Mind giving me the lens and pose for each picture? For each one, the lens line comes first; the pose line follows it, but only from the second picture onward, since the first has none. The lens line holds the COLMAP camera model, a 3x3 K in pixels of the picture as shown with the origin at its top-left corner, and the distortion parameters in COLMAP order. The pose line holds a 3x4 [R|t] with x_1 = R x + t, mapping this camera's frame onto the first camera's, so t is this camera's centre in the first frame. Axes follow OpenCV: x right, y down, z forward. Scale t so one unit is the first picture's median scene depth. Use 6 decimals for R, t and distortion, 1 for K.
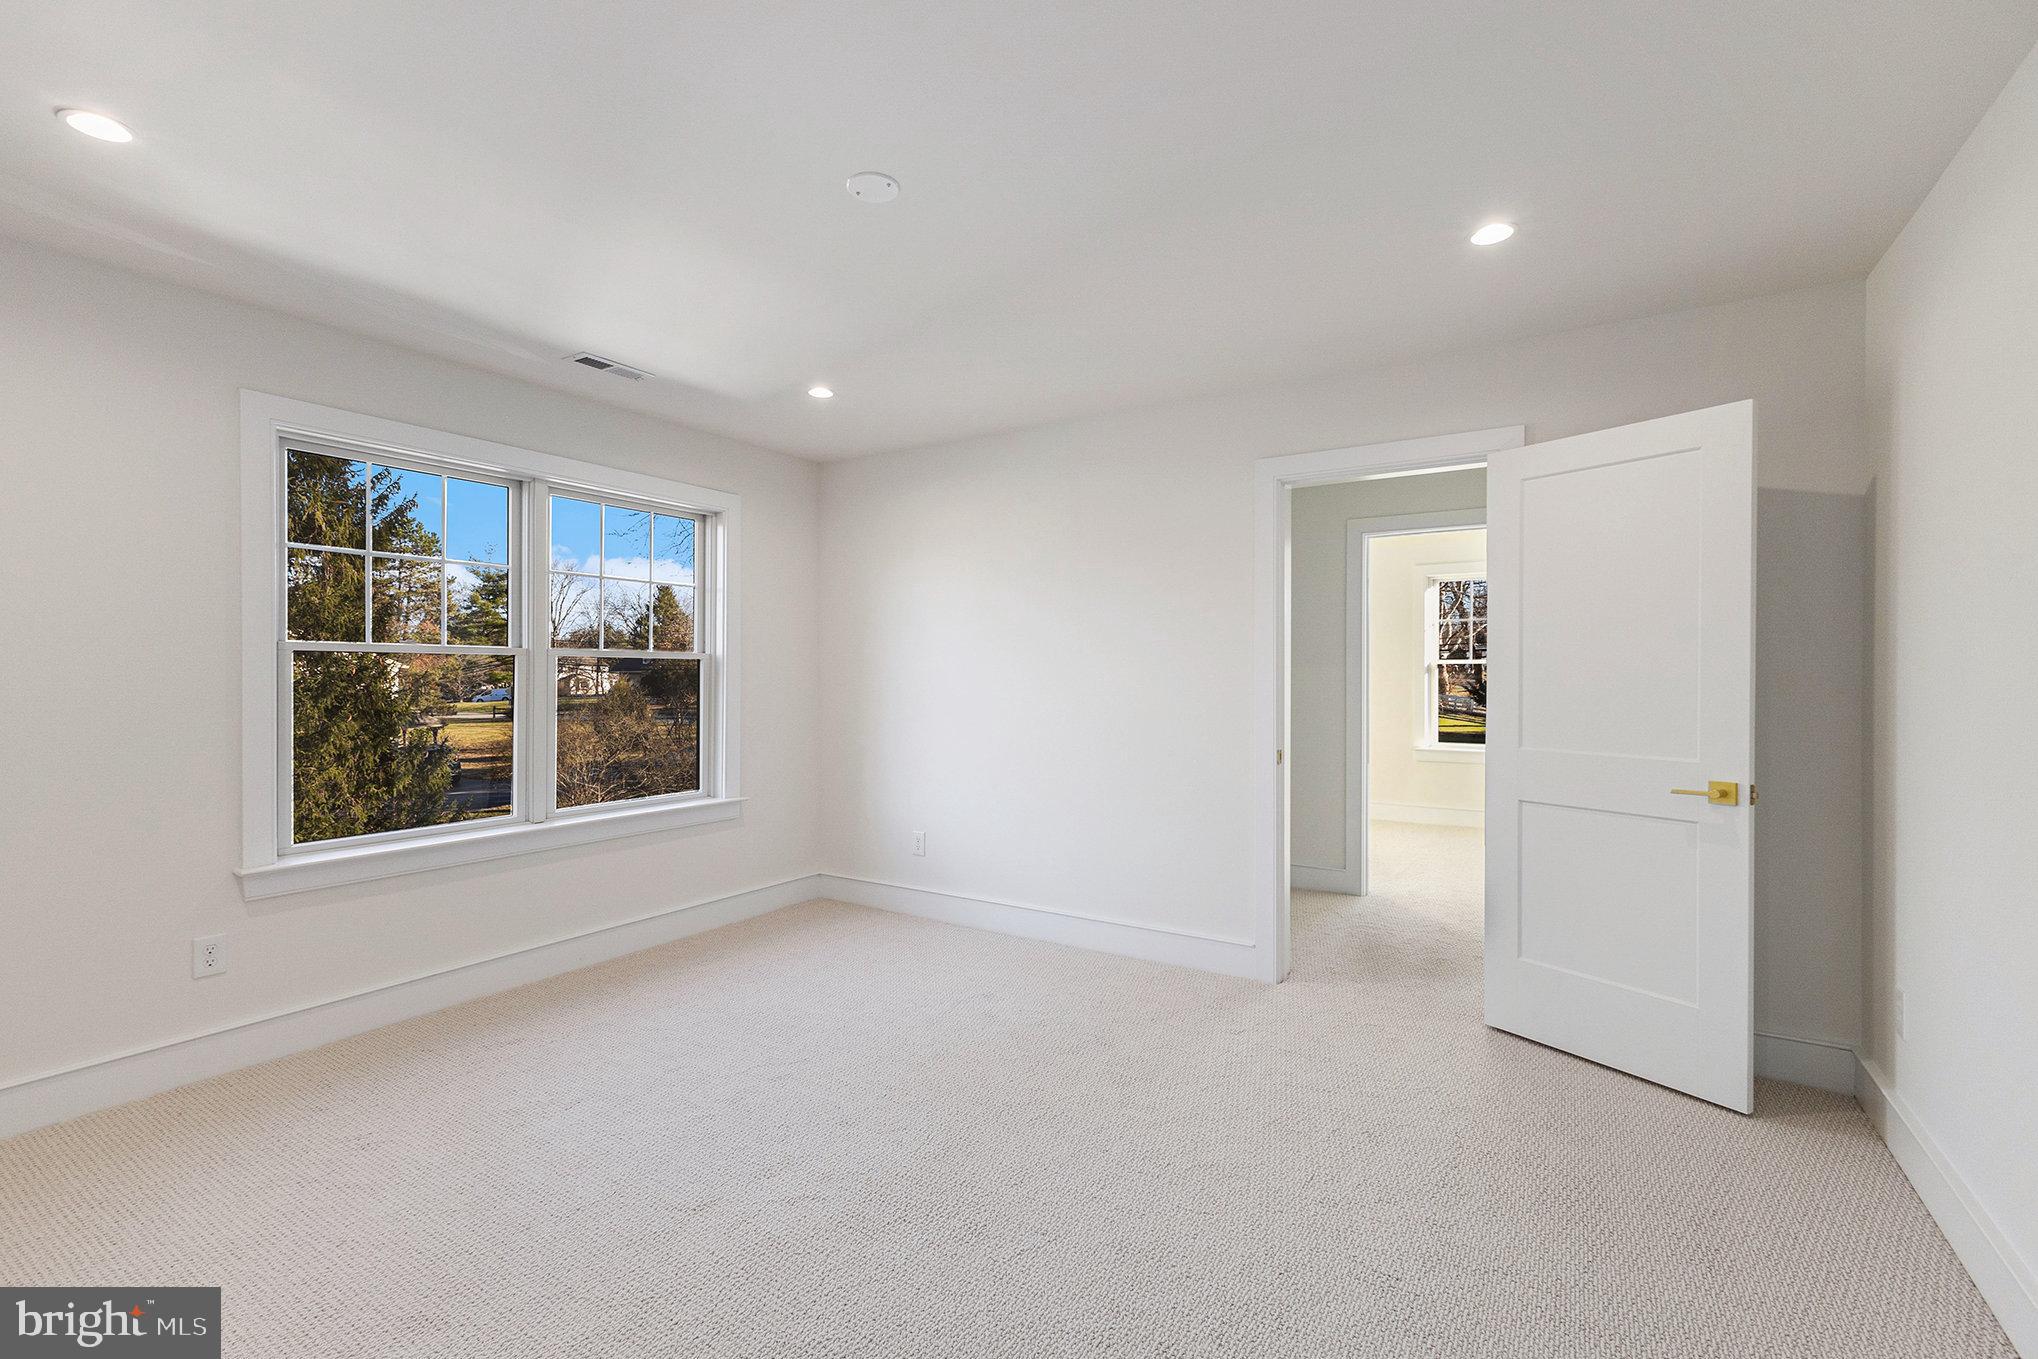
lens RADIAL K [[889.6, 0, 1031.8], [0, 889.6, 678.7], [0, 0, 1]] dist [0.008054, 0.000326]
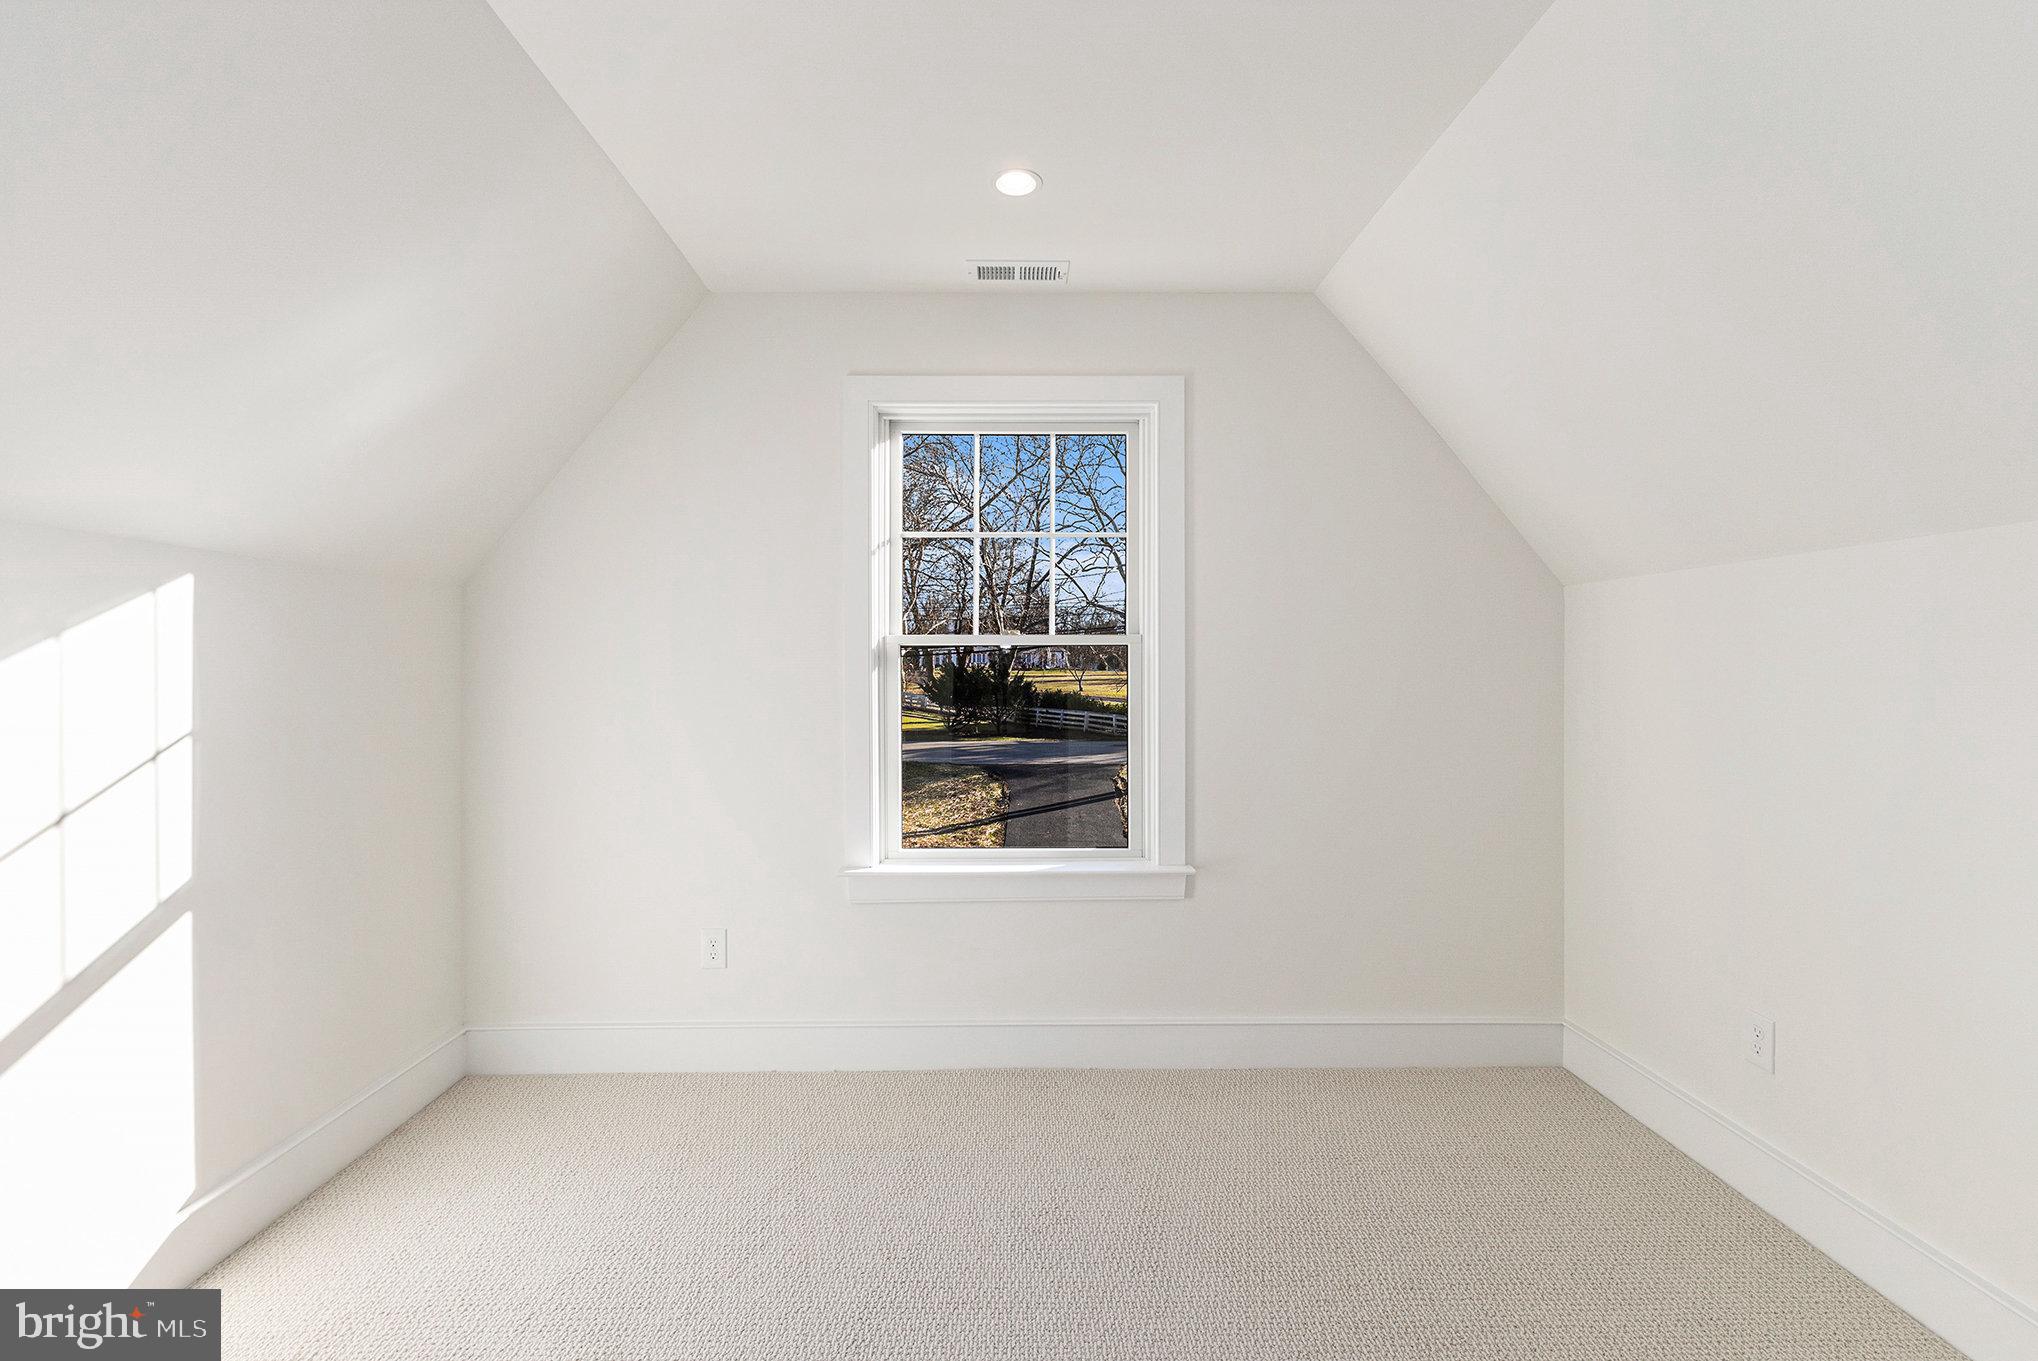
lens RADIAL K [[1154.1, 0, 1018.1], [0, 1154.1, 682.9], [0, 0, 1]] dist [-0.000867, -0.000047]
pose [[0.520456, 0.007849, -0.853853, 0.294013], [-0.002619, 0.999968, 0.007596, -0.001282], [0.853885, -0.001717, 0.520459, 0.486449]]
